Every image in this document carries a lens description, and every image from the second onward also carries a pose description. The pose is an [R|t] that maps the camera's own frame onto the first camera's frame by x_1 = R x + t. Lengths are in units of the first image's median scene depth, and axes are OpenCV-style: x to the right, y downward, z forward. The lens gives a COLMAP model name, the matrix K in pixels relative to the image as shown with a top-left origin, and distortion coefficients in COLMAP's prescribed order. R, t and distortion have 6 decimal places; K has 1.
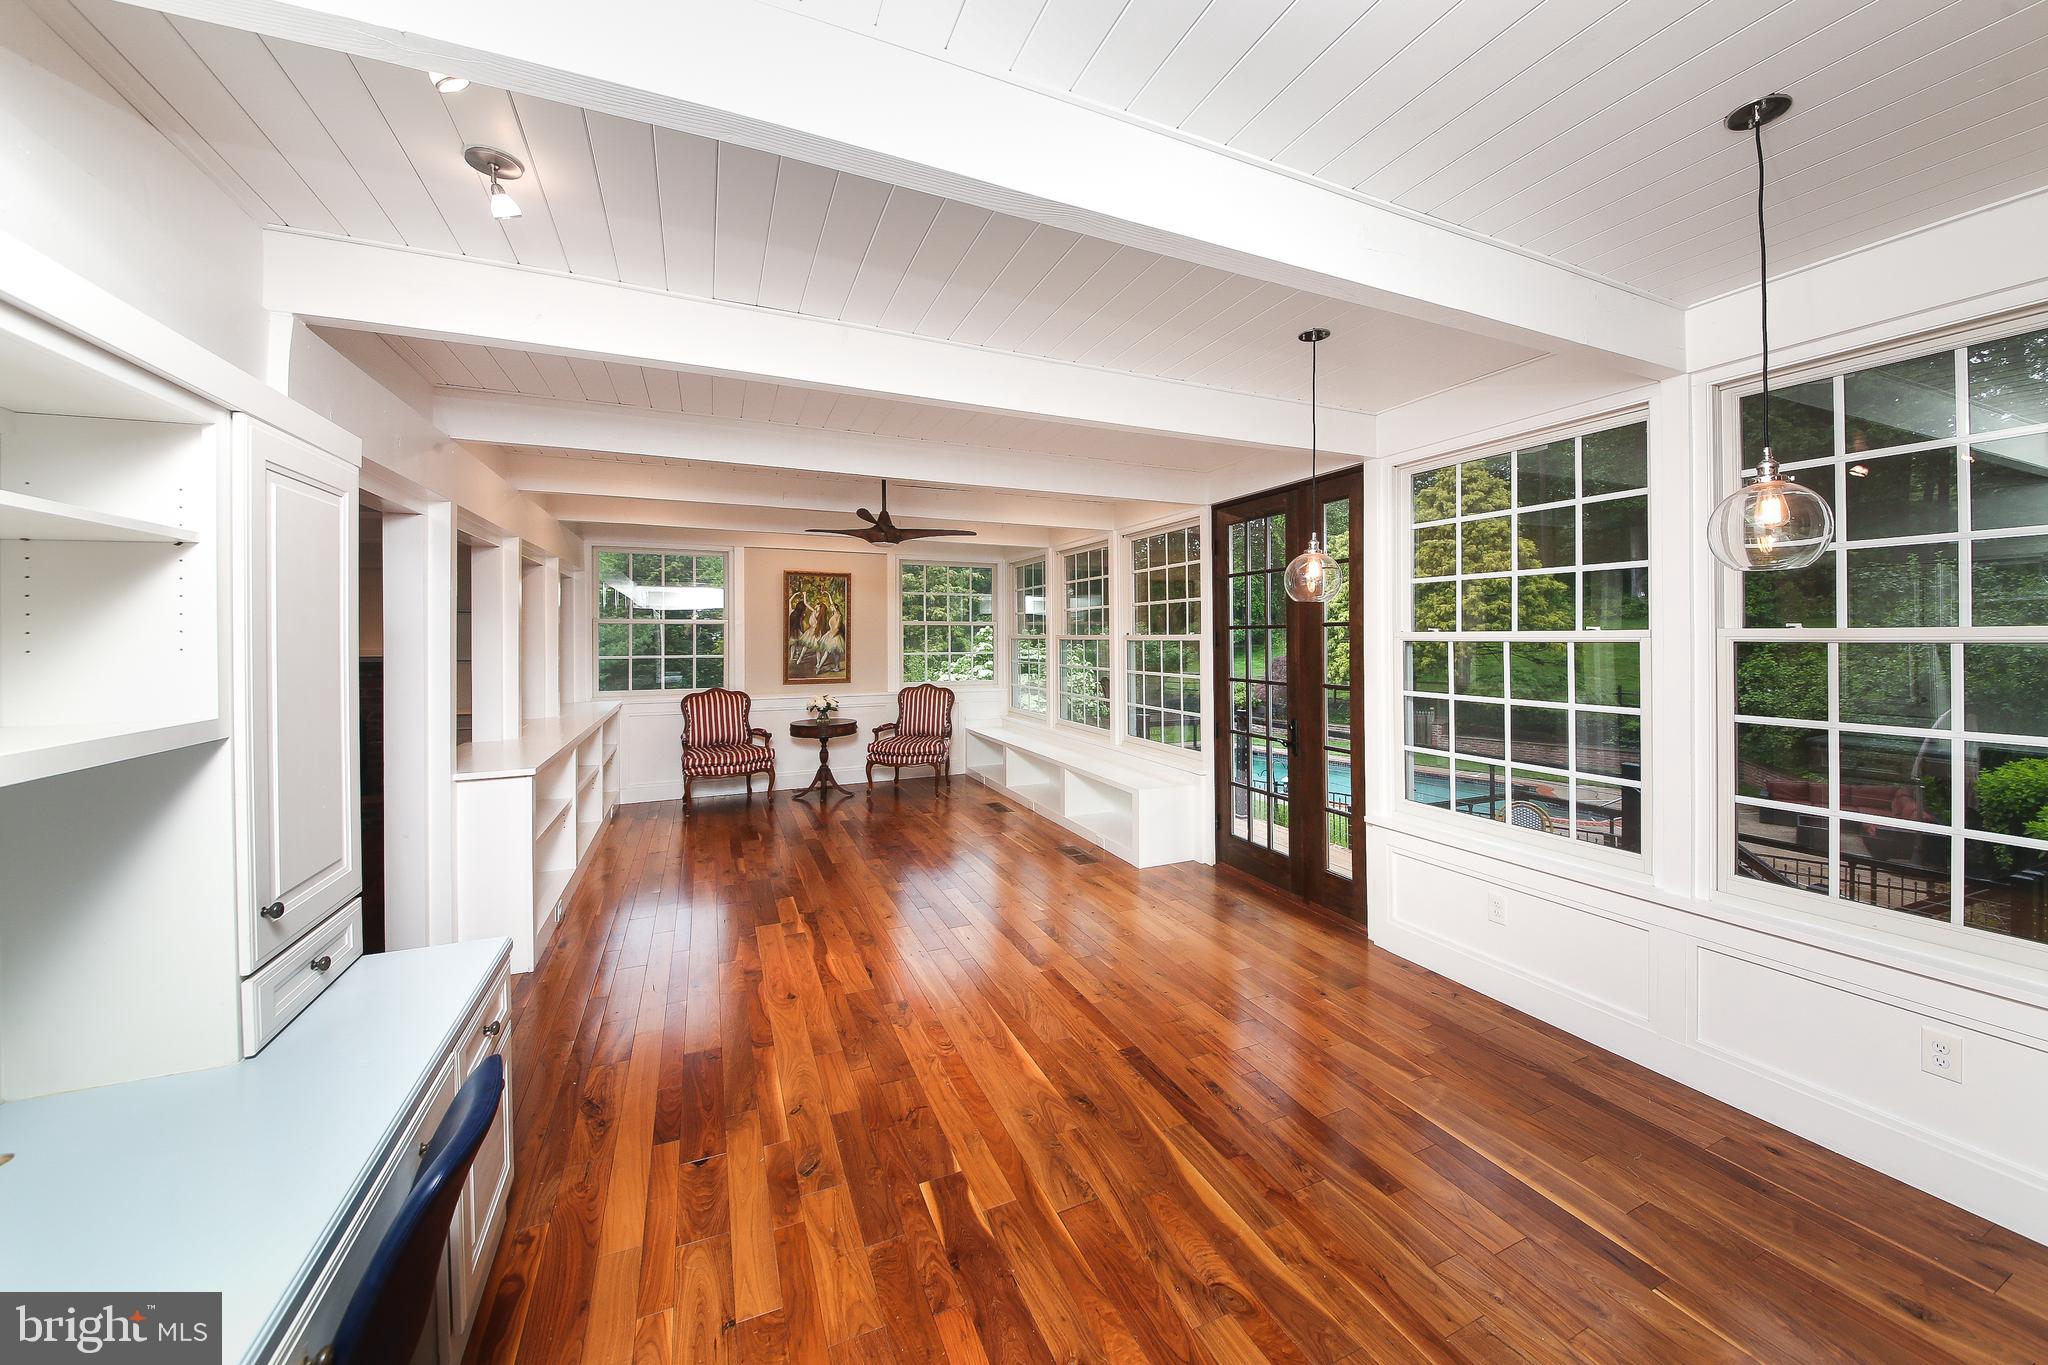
lens RADIAL K [[731.4, 0, 1105.5], [0, 731.4, 650.0], [0, 0, 1]] dist [-0.000025, -0.000059]
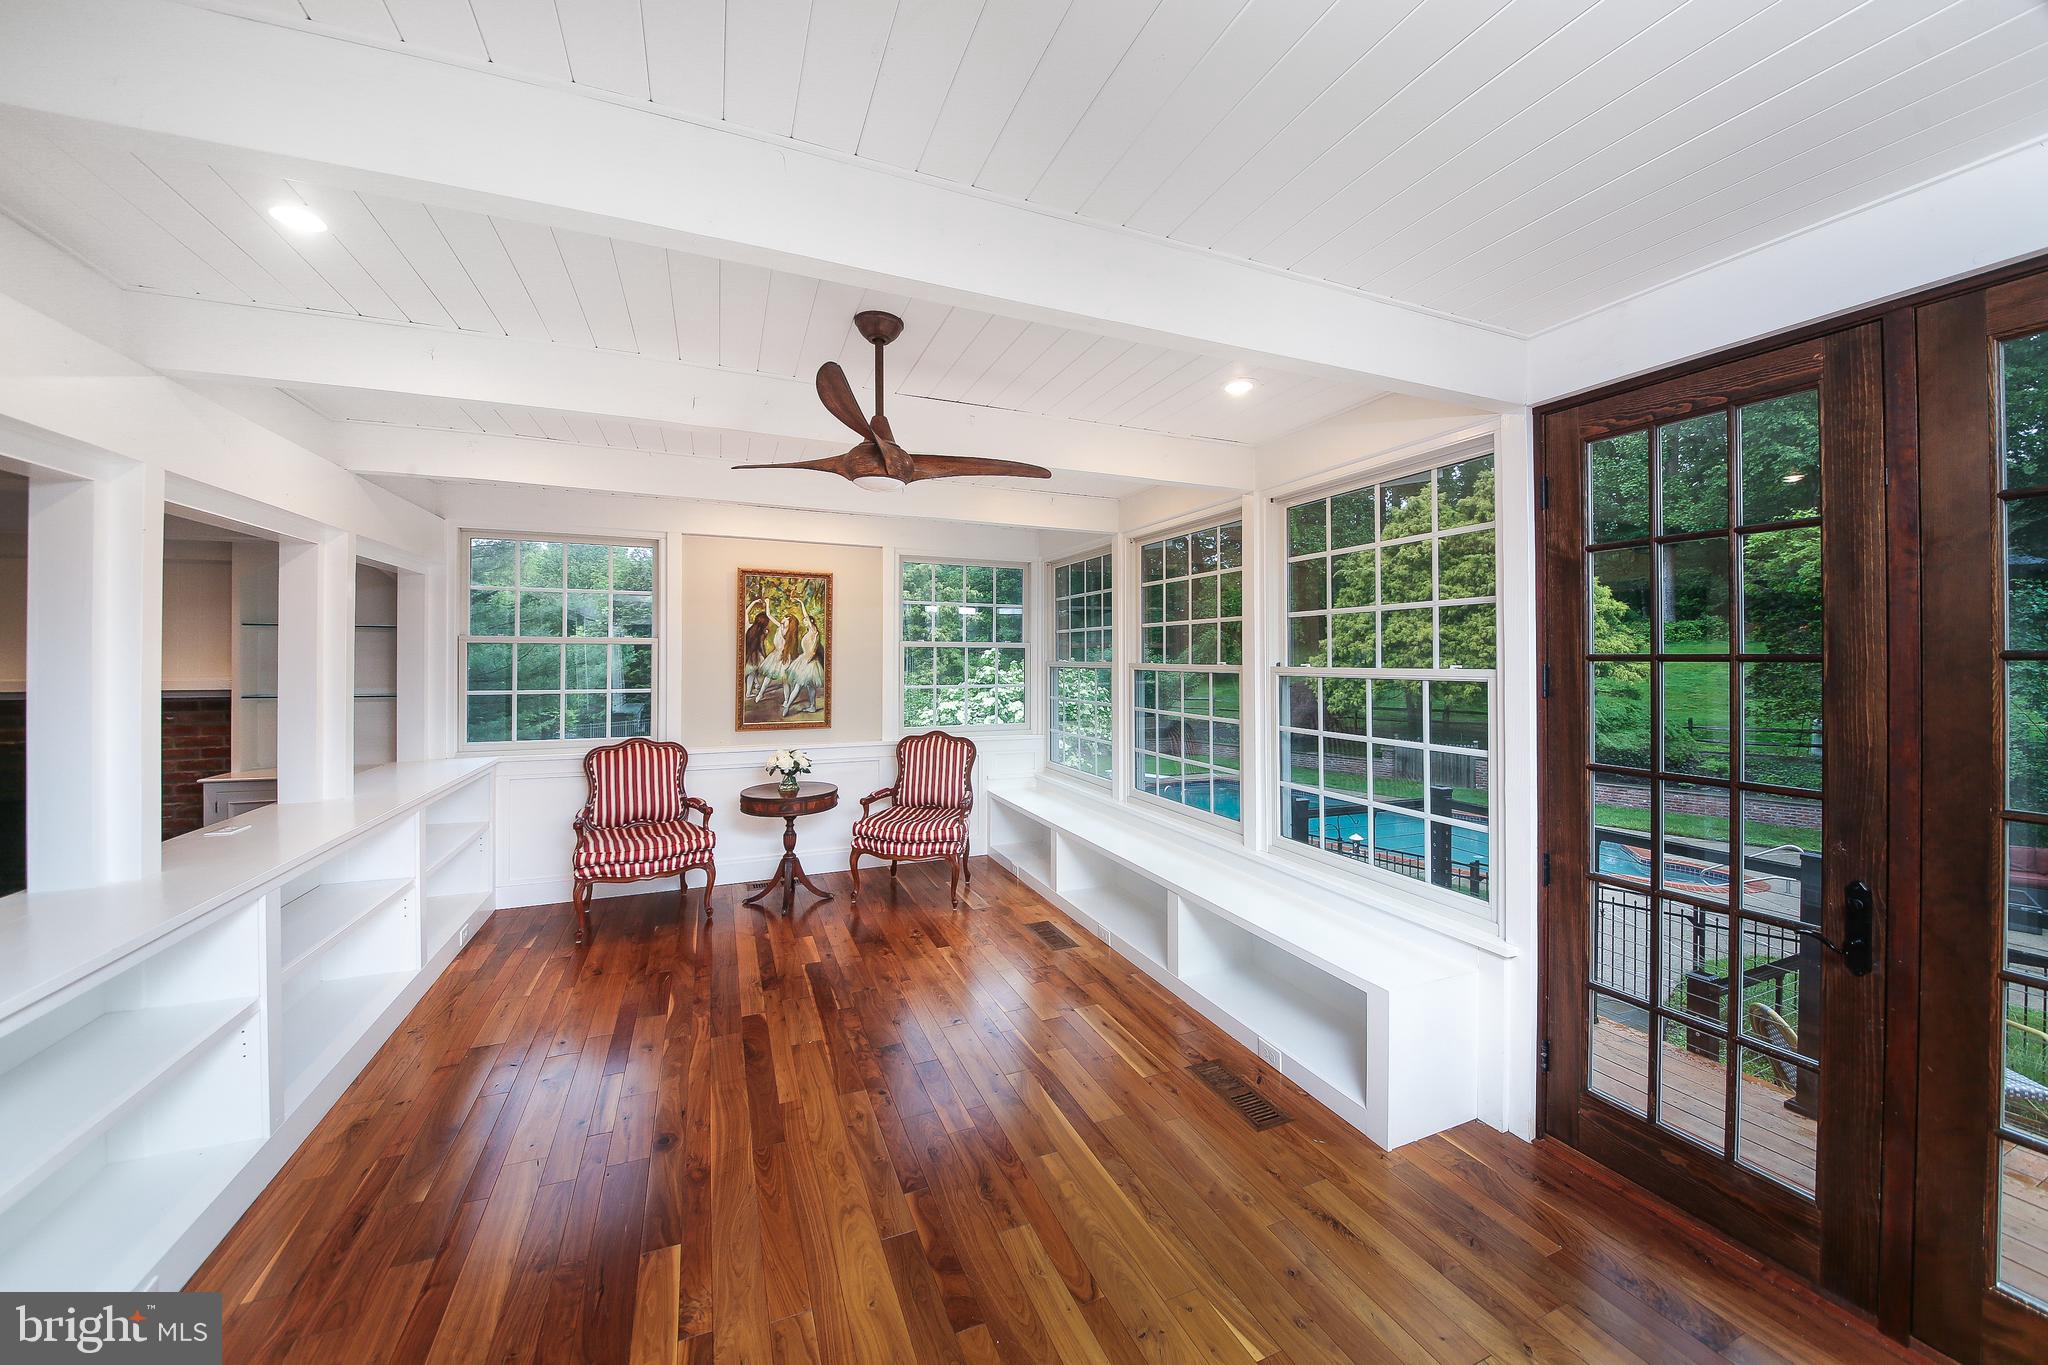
lens RADIAL K [[731.4, 0, 1029.8], [0, 731.4, 663.7], [0, 0, 1]] dist [-0.000025, -0.000059]
pose [[0.996234, 0.007378, -0.086391, -0.102920], [-0.008358, 0.999905, -0.010984, -0.012397], [0.086302, 0.011665, 0.996201, 0.334299]]
